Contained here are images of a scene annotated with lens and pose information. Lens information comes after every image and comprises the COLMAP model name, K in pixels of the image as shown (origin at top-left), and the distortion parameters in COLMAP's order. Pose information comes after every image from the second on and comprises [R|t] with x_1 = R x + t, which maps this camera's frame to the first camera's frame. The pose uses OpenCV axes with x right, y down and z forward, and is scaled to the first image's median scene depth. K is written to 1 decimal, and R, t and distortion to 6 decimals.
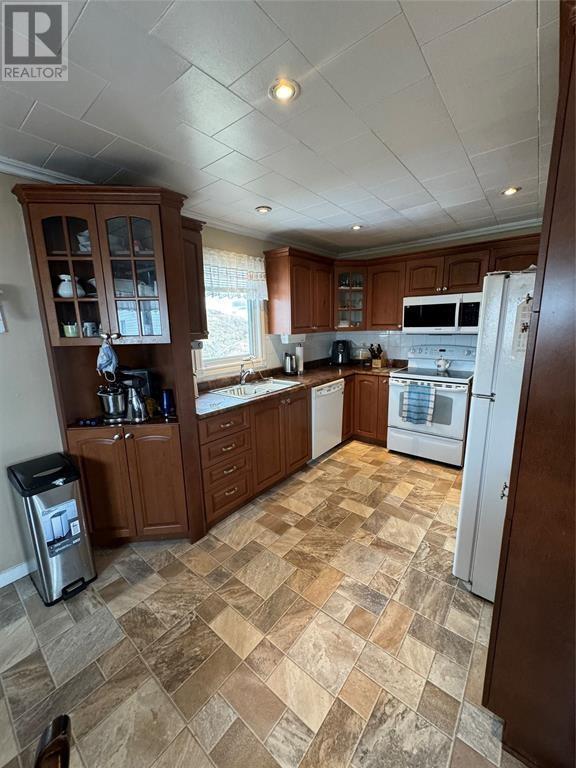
lens RADIAL K [[308.5, 0, 286.6], [0, 308.5, 383.1], [0, 0, 1]] dist [0.002708, 0.000791]
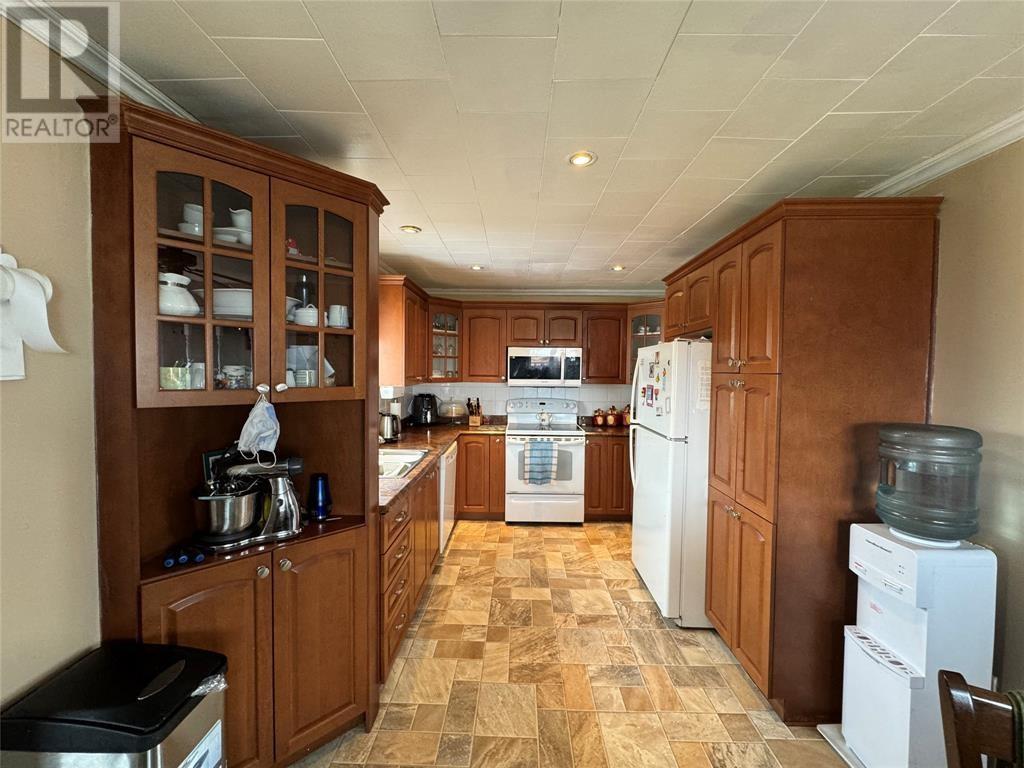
lens RADIAL K [[411.3, 0, 512.5], [0, 411.3, 384.7], [0, 0, 1]] dist [0.002708, 0.000791]
pose [[0.782113, 0.008328, 0.623081, -0.579660], [0.091345, 0.987577, -0.127859, -0.015505], [-0.616405, 0.156915, 0.771636, 0.104224]]
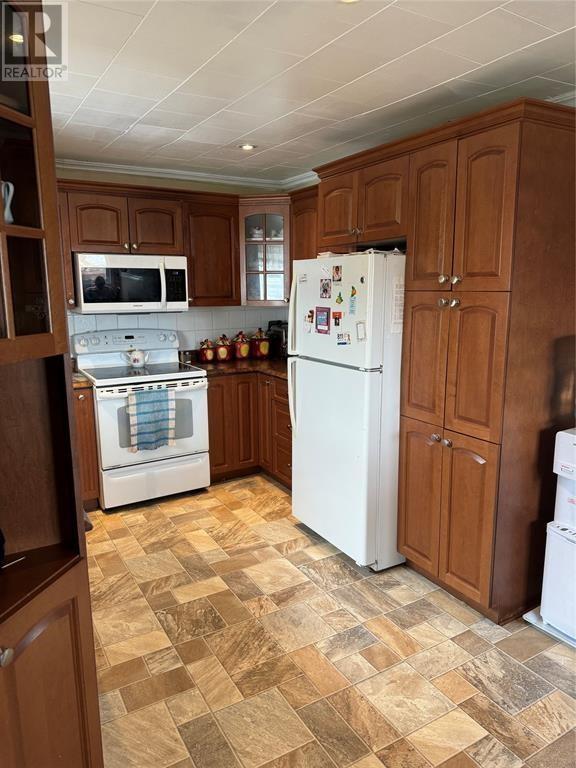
lens RADIAL K [[546.0, 0, 289.3], [0, 546.0, 384.6], [0, 0, 1]] dist [0.062082, -0.069631]
pose [[0.338226, -0.152515, 0.928624, -0.793331], [0.177874, 0.979353, 0.096061, -0.092701], [-0.924102, 0.132688, 0.358372, 0.429233]]
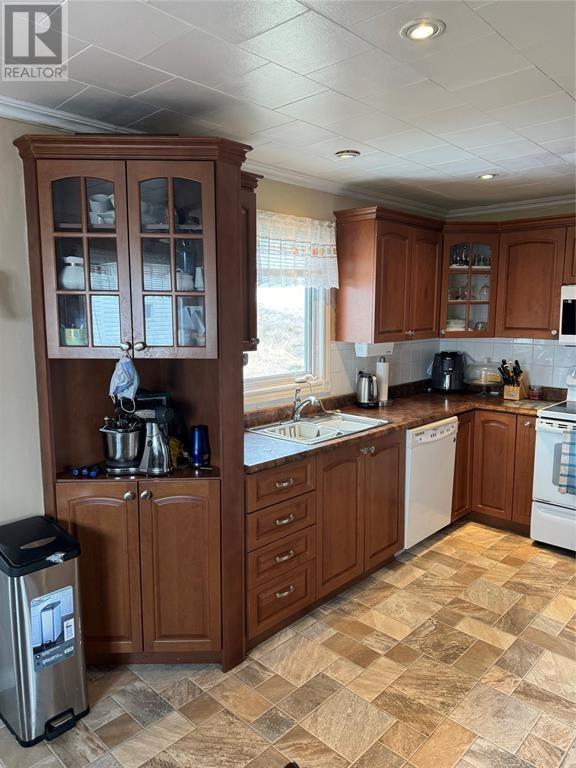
lens RADIAL K [[546.0, 0, 290.6], [0, 546.0, 383.8], [0, 0, 1]] dist [0.062082, -0.069631]
pose [[0.997317, 0.031490, -0.066087, -0.112960], [-0.035283, 0.997748, -0.057036, -0.009695], [0.064142, 0.059215, 0.996182, -0.153532]]
